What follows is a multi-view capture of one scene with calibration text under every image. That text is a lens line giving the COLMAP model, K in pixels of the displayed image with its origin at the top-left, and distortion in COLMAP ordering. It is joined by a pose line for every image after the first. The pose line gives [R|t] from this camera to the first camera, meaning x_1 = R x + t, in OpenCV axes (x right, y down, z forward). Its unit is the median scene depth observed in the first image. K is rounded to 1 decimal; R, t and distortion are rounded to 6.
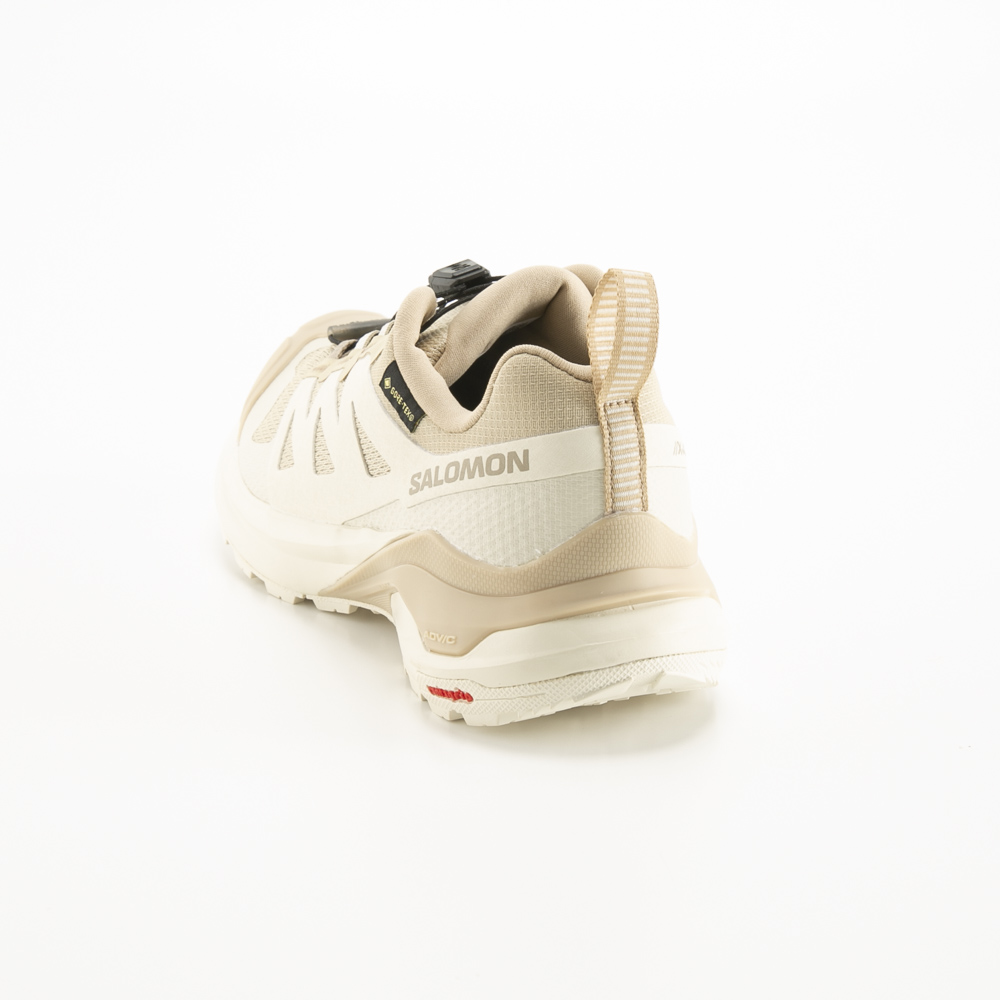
lens RADIAL K [[2213.4, 0, 499.3], [0, 2213.4, 497.4], [0, 0, 1]] dist [-0.105997, 0.000000]
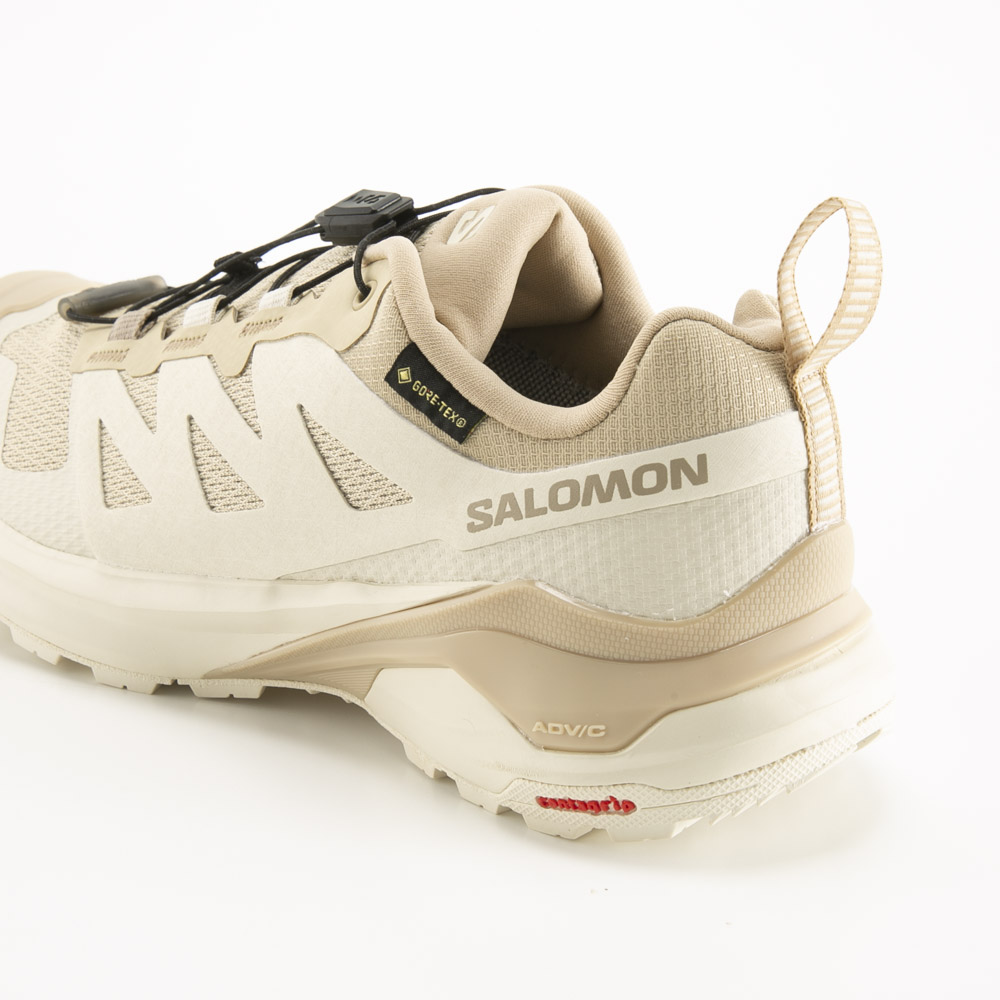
lens RADIAL K [[2213.4, 0, 500.8], [0, 2213.4, 503.0], [0, 0, 1]] dist [-0.105997, 0.000000]
pose [[0.901685, -0.121592, 0.414946, -0.329146], [0.101766, 0.992367, 0.069654, -0.059622], [-0.420248, -0.020579, 0.907176, 0.367532]]
